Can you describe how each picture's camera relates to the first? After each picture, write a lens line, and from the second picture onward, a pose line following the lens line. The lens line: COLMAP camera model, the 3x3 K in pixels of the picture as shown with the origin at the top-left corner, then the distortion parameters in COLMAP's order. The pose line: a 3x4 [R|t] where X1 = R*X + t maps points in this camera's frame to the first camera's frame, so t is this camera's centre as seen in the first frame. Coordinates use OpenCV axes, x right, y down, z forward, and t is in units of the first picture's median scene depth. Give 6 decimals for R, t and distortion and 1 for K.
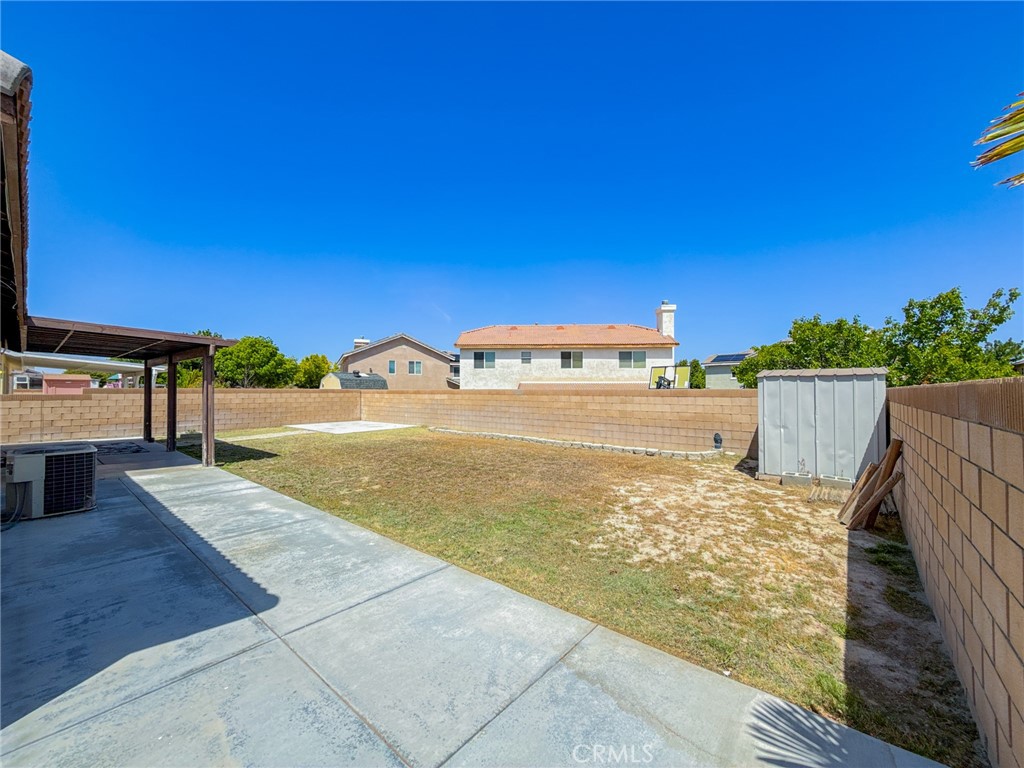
lens RADIAL K [[408.3, 0, 515.9], [0, 408.3, 387.5], [0, 0, 1]] dist [-0.000728, 0.000064]
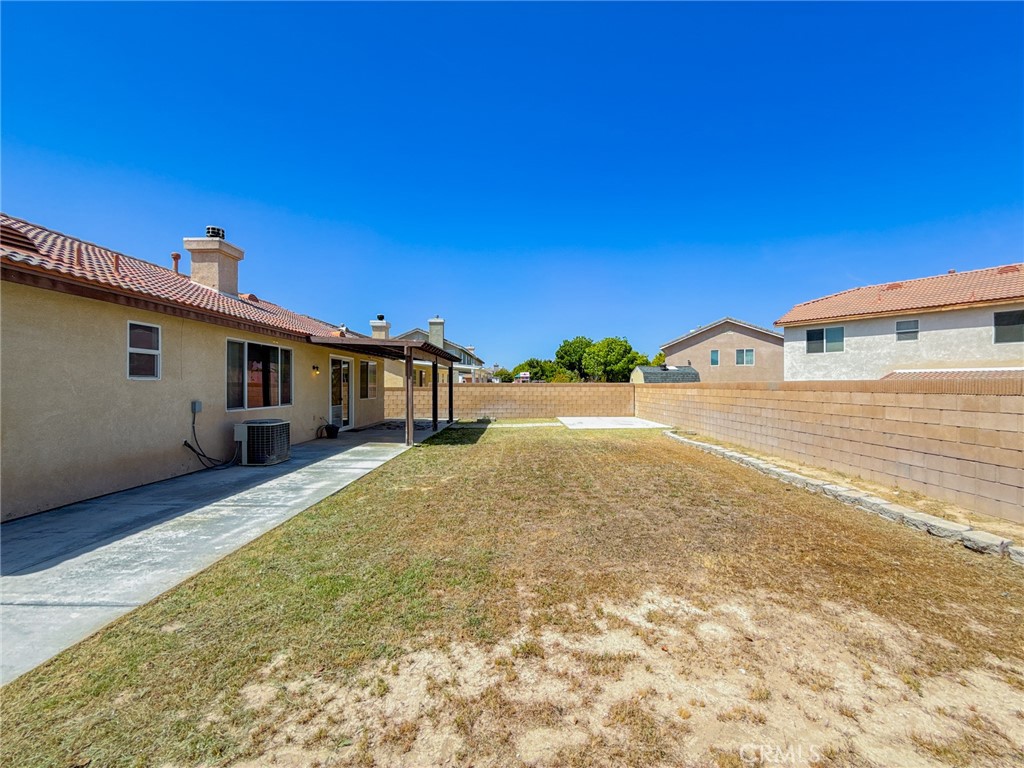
lens RADIAL K [[408.3, 0, 515.9], [0, 408.3, 387.5], [0, 0, 1]] dist [-0.000728, 0.000064]
pose [[0.631315, 0.003557, -0.775519, 0.196083], [0.006041, 0.999937, 0.009504, 0.004482], [0.775503, -0.010685, 0.631253, 0.237088]]
